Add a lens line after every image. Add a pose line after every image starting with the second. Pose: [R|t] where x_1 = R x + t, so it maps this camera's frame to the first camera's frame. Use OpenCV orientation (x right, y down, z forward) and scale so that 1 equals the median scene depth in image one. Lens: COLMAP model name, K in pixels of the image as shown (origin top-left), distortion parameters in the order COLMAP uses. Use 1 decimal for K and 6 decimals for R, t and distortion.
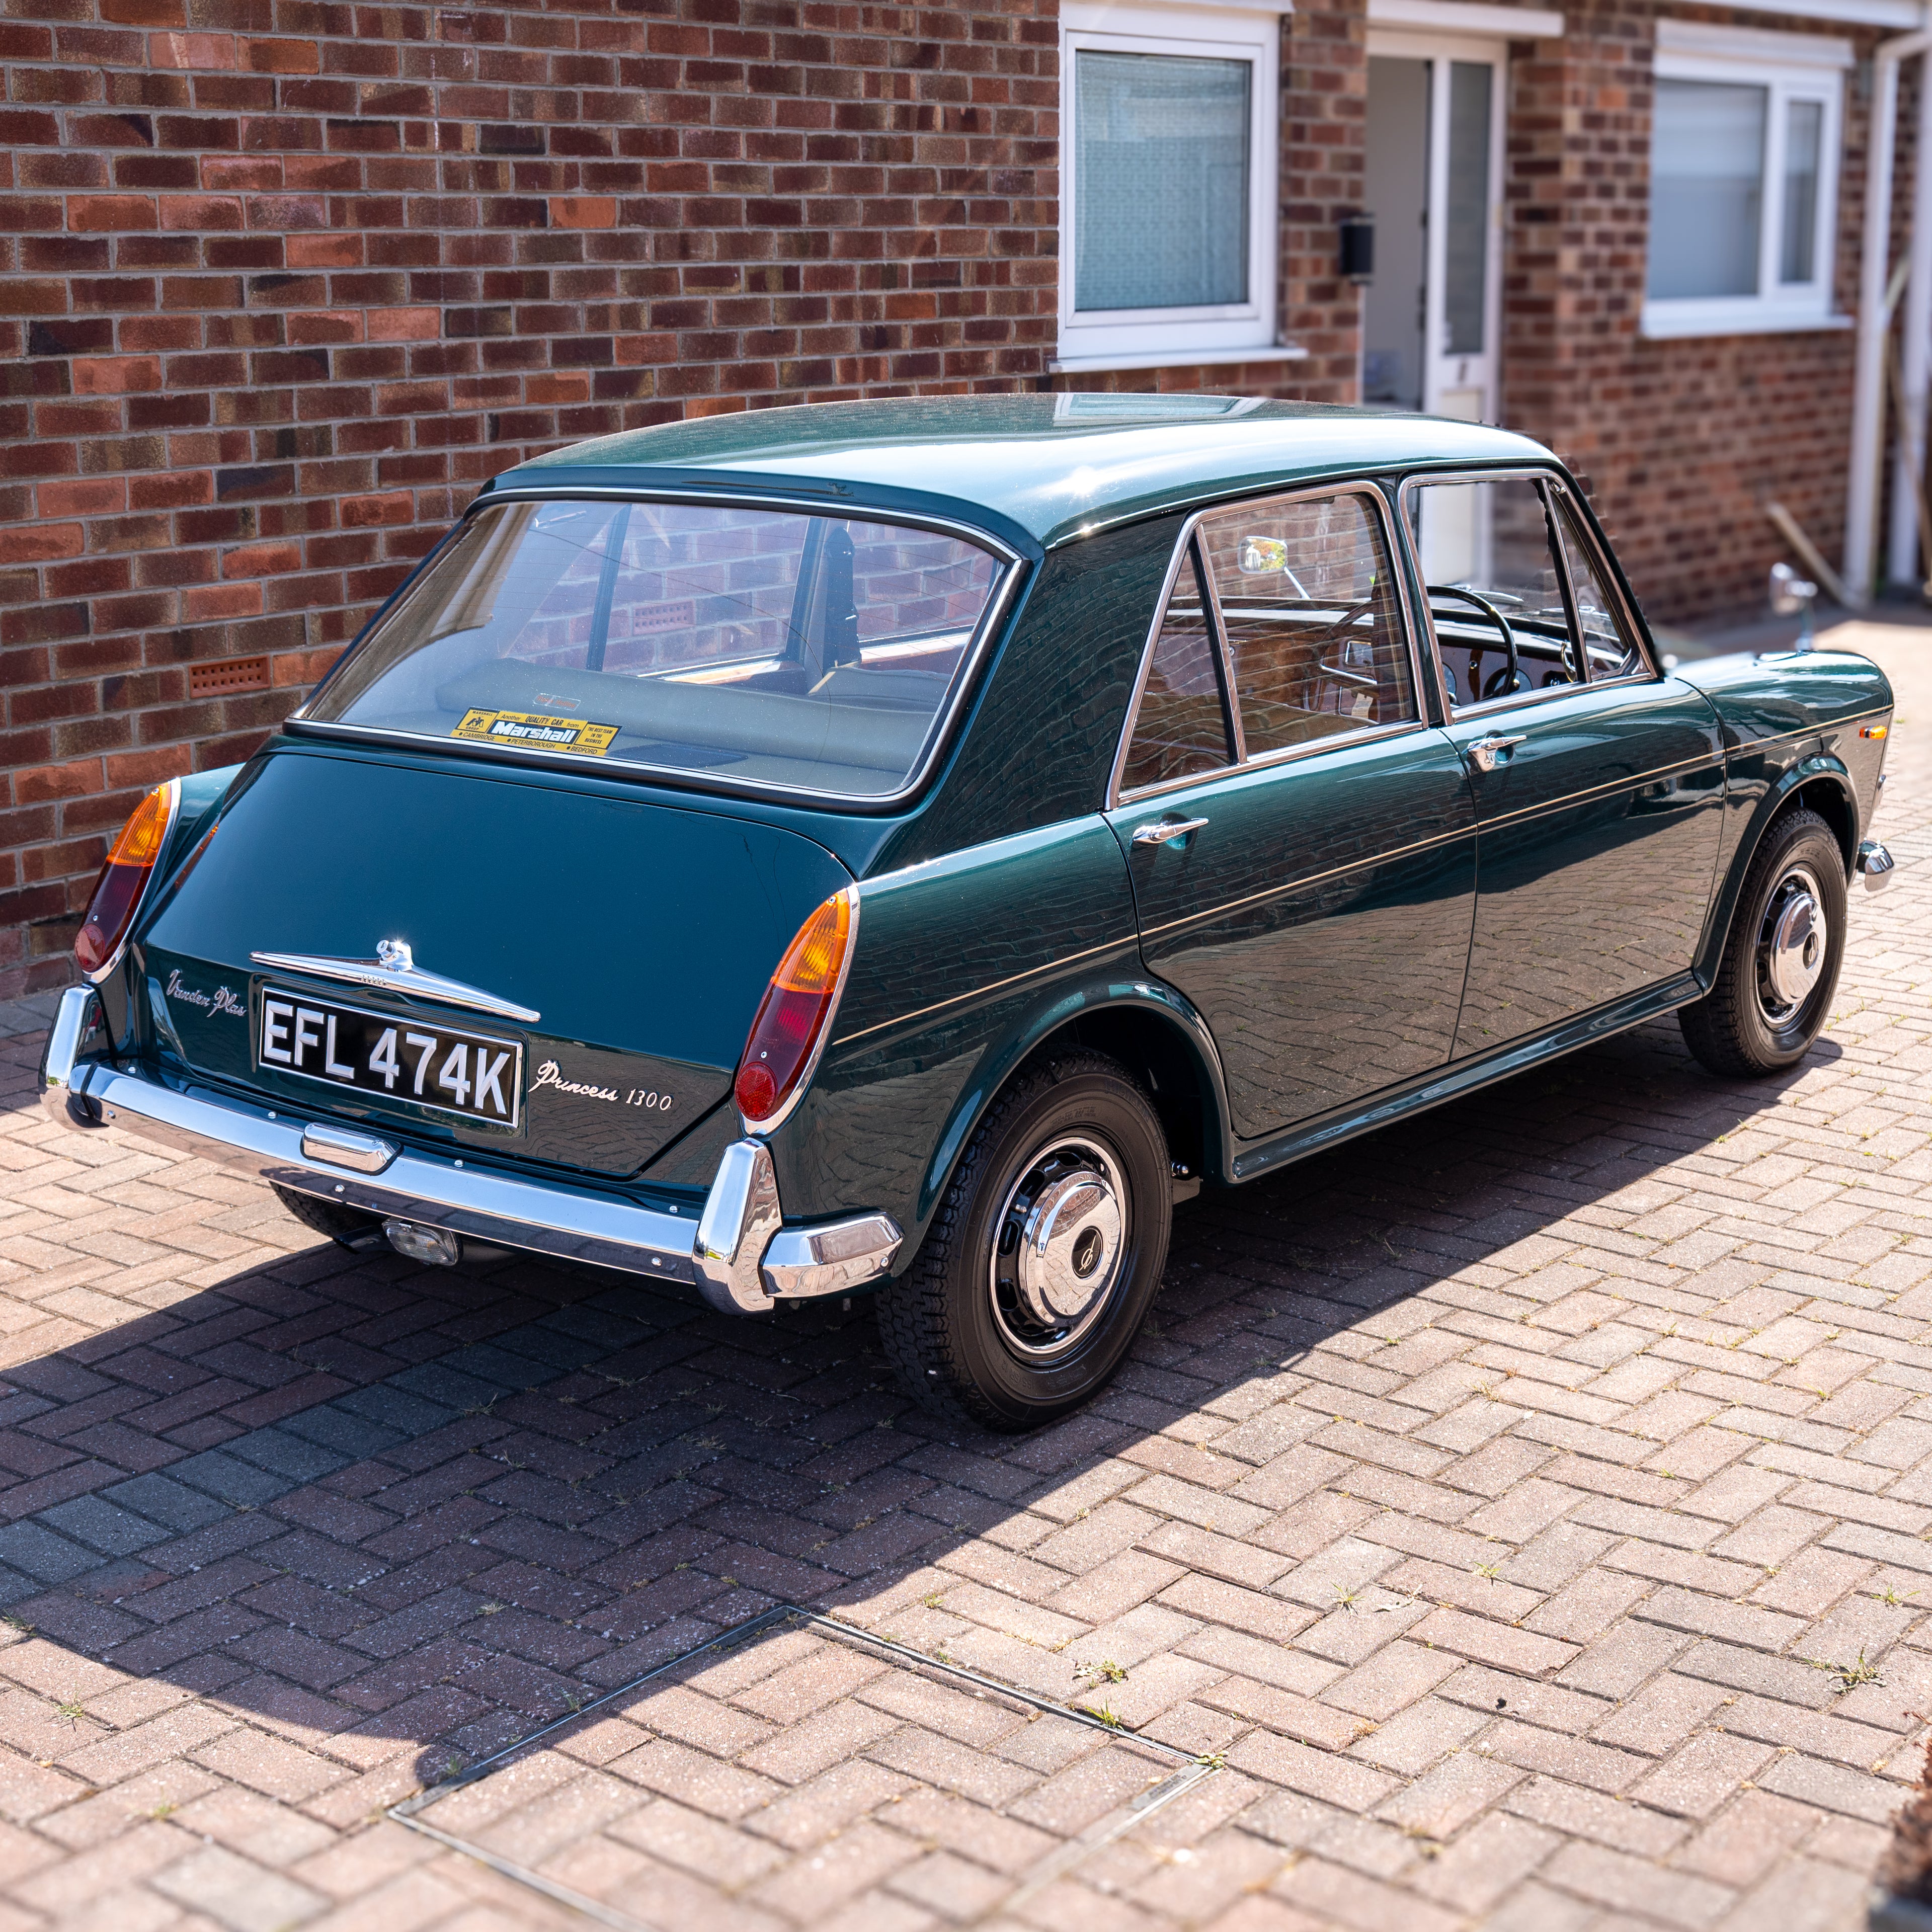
lens RADIAL K [[3082.5, 0, 1001.5], [0, 3082.5, 965.8], [0, 0, 1]] dist [-0.012528, 0.000326]
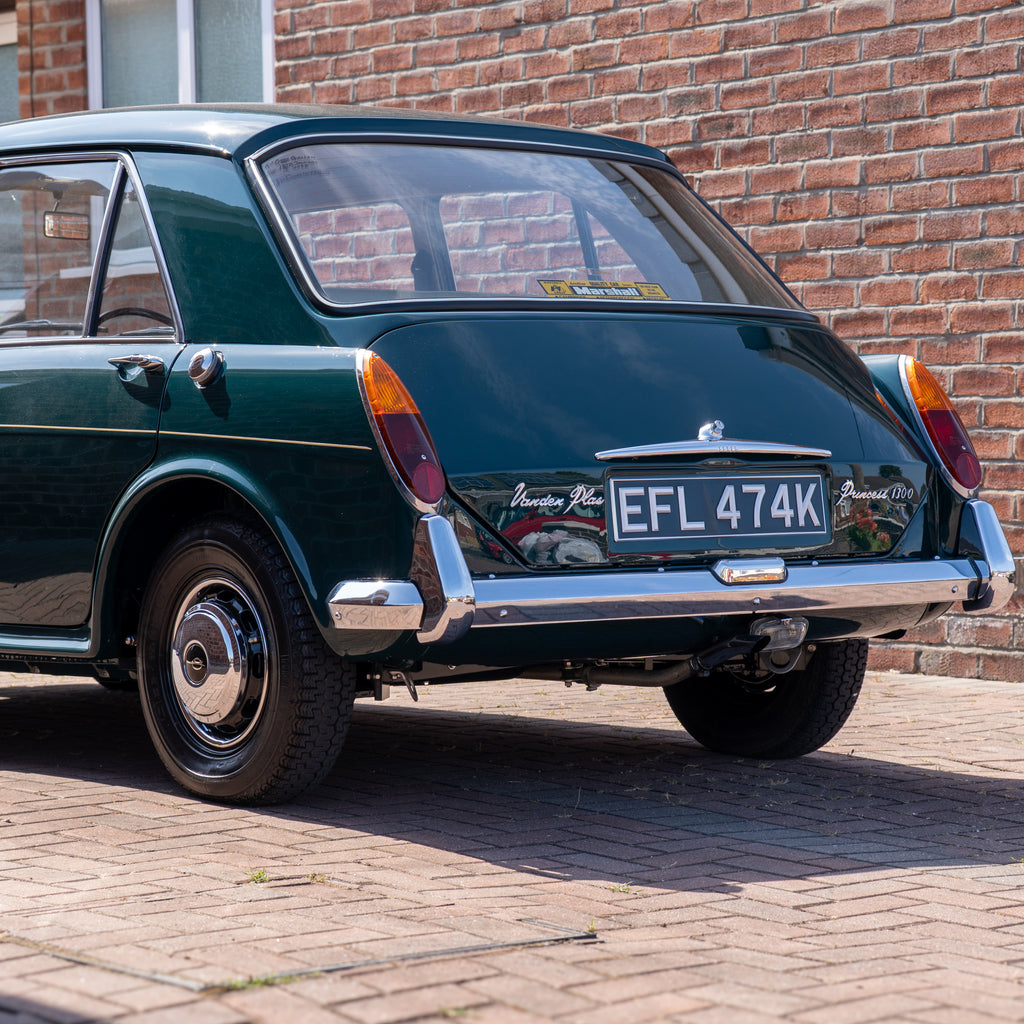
lens RADIAL K [[3264.2, 0, 512.0], [0, 3264.2, 512.0], [0, 0, 1]] dist [0.544066, 1.300933]
pose [[0.226262, -0.024999, 0.973746, -1.591436], [0.228012, 0.973256, -0.027995, 0.049570], [-0.947004, 0.228360, 0.225911, 0.755402]]
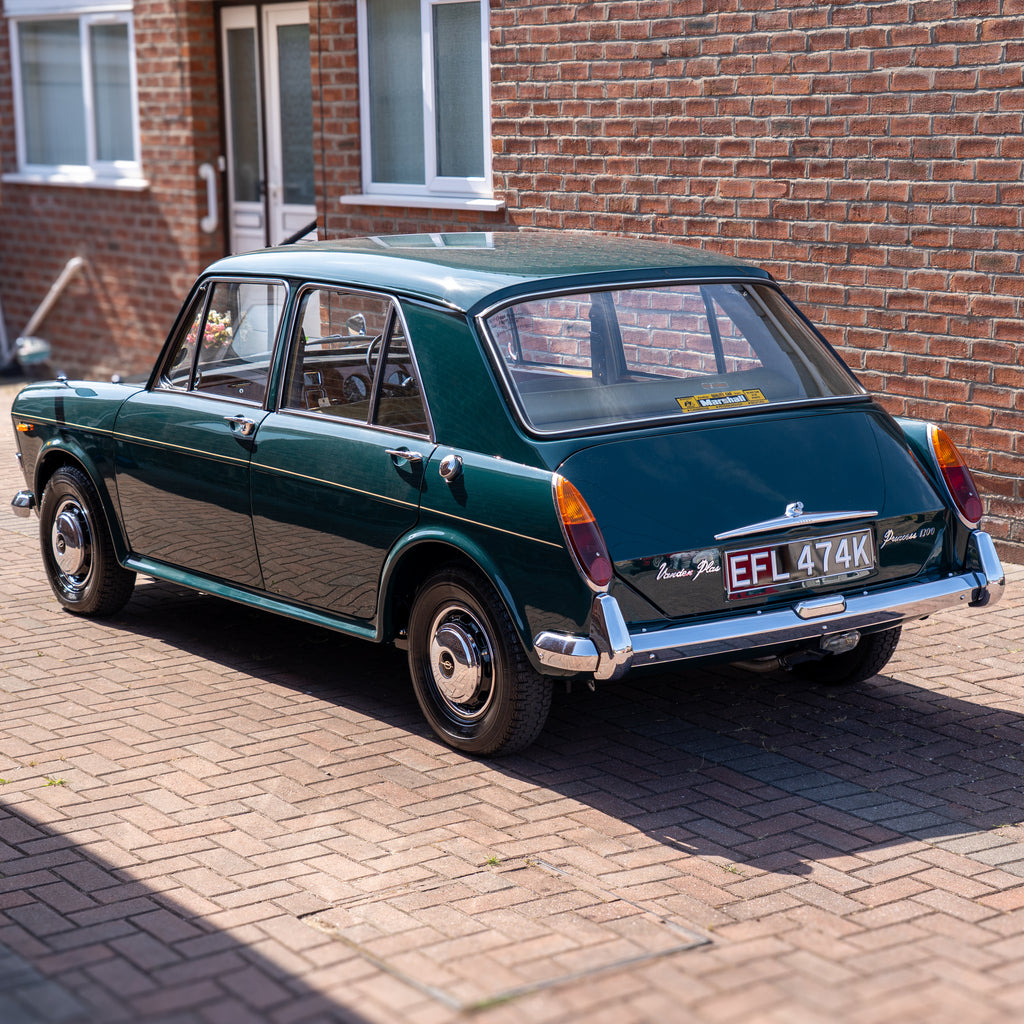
lens RADIAL K [[2393.8, 0, 512.0], [0, 2393.8, 512.0], [0, 0, 1]] dist [0.231313, 0.809969]
pose [[0.285685, -0.170604, 0.943016, -1.677705], [0.236753, 0.966089, 0.103055, -0.200898], [-0.928619, 0.193820, 0.316388, 0.671143]]
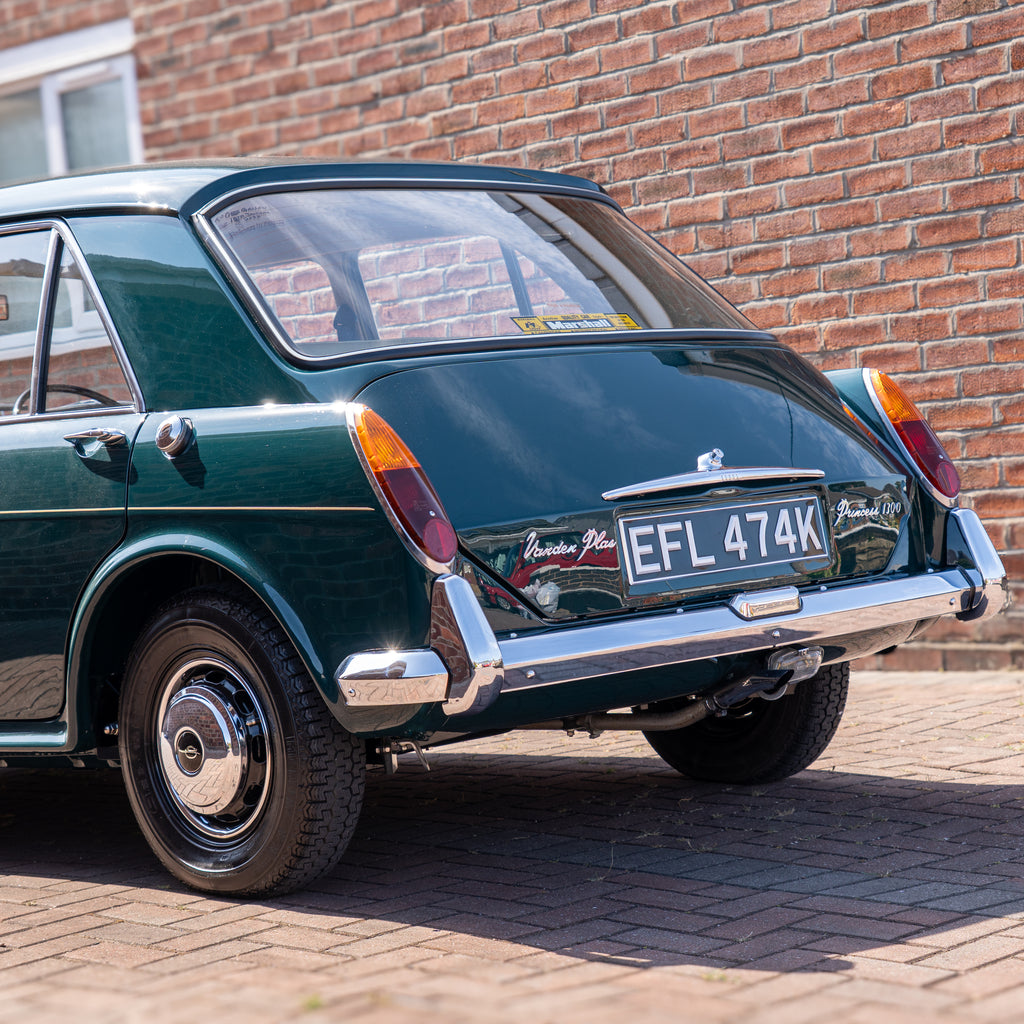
lens RADIAL K [[2581.3, 0, 512.0], [0, 2581.3, 512.0], [0, 0, 1]] dist [0.338359, -0.091932]
pose [[0.140897, -0.035135, 0.989401, -1.264586], [0.308840, 0.951059, -0.010208, 0.001580], [-0.940620, 0.307005, 0.144852, 0.913936]]
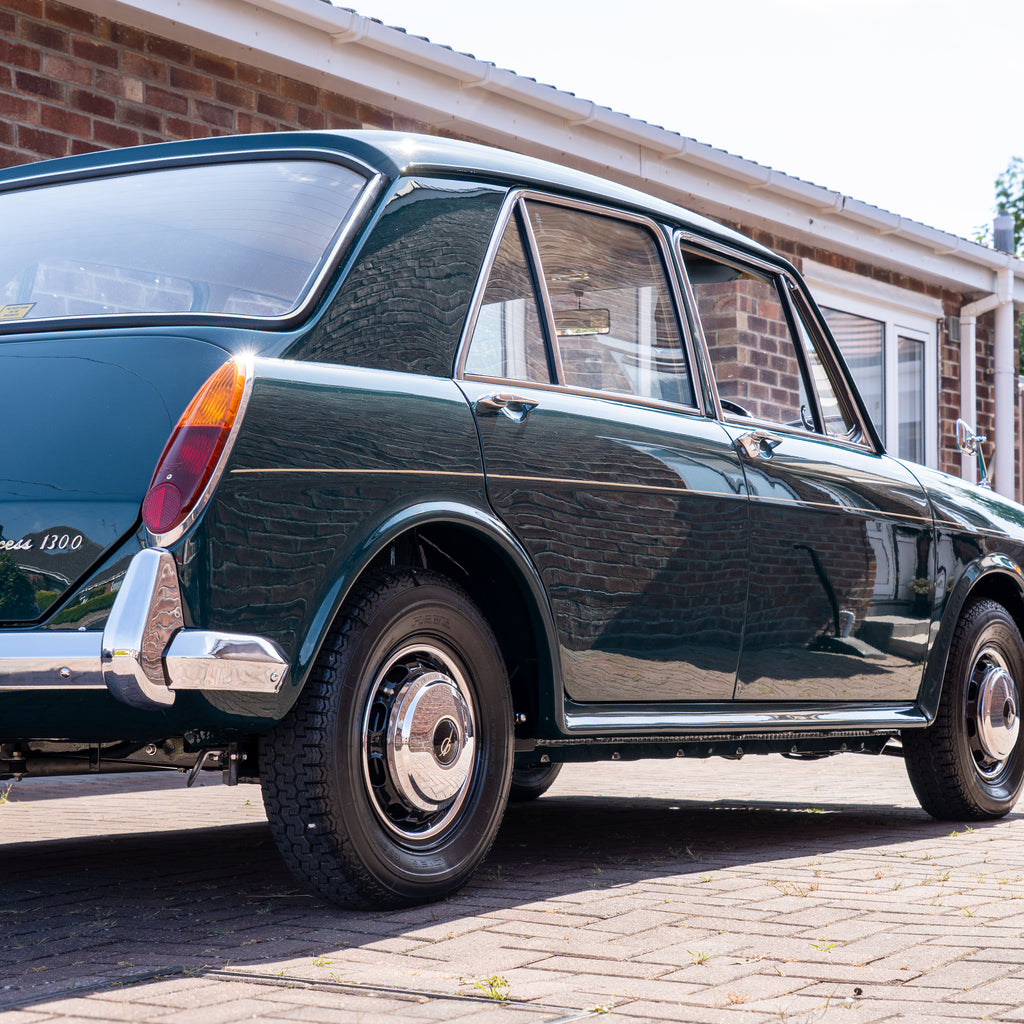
lens RADIAL K [[2393.8, 0, 512.0], [0, 2393.8, 512.0], [0, 0, 1]] dist [0.231313, 0.809969]
pose [[0.995911, -0.001366, 0.090327, -0.028092], [0.023574, 0.969171, -0.245258, 0.232527], [-0.087207, 0.246384, 0.965241, 0.123844]]
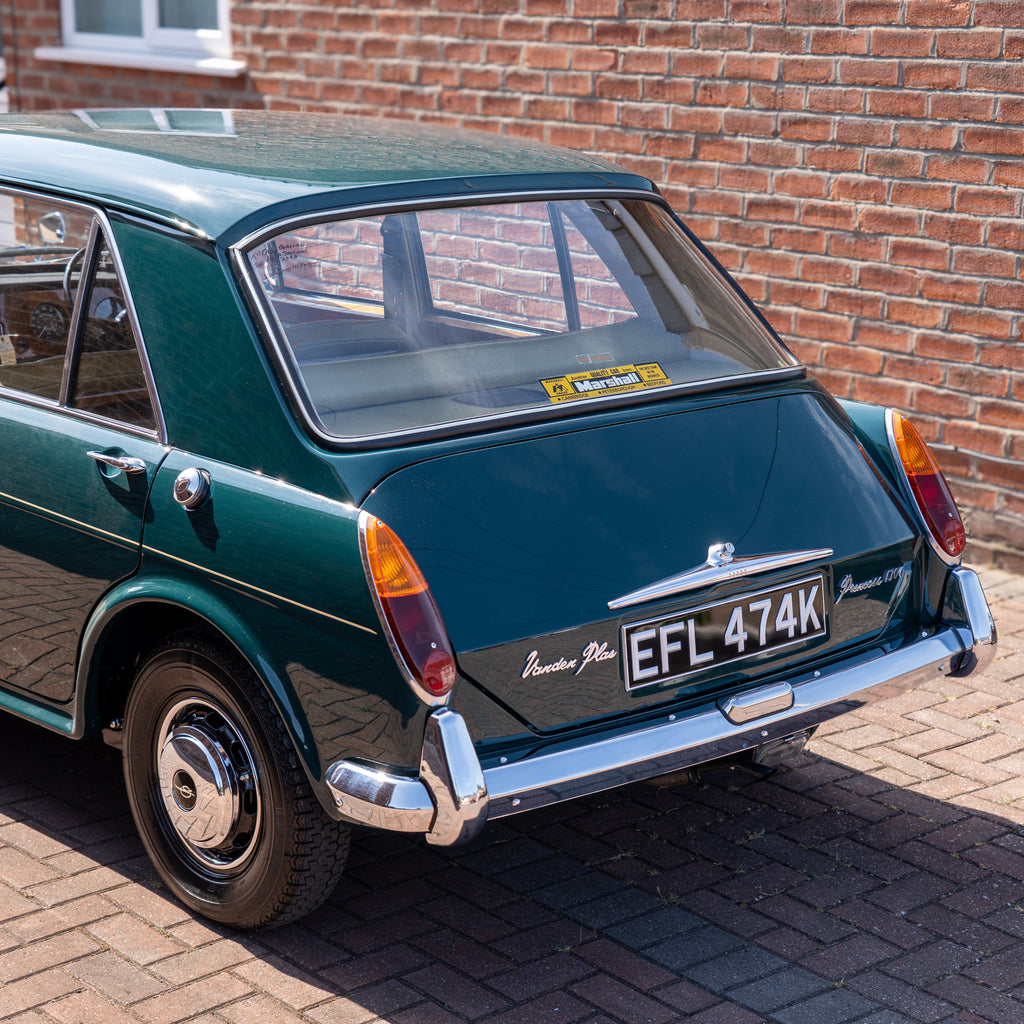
lens RADIAL K [[2266.9, 0, 512.0], [0, 2266.9, 512.0], [0, 0, 1]] dist [0.204989, 0.294840]
pose [[0.169455, -0.230382, 0.958232, -1.110859], [0.214329, 0.957637, 0.192337, -0.220715], [-0.961950, 0.172785, 0.211654, 0.865778]]
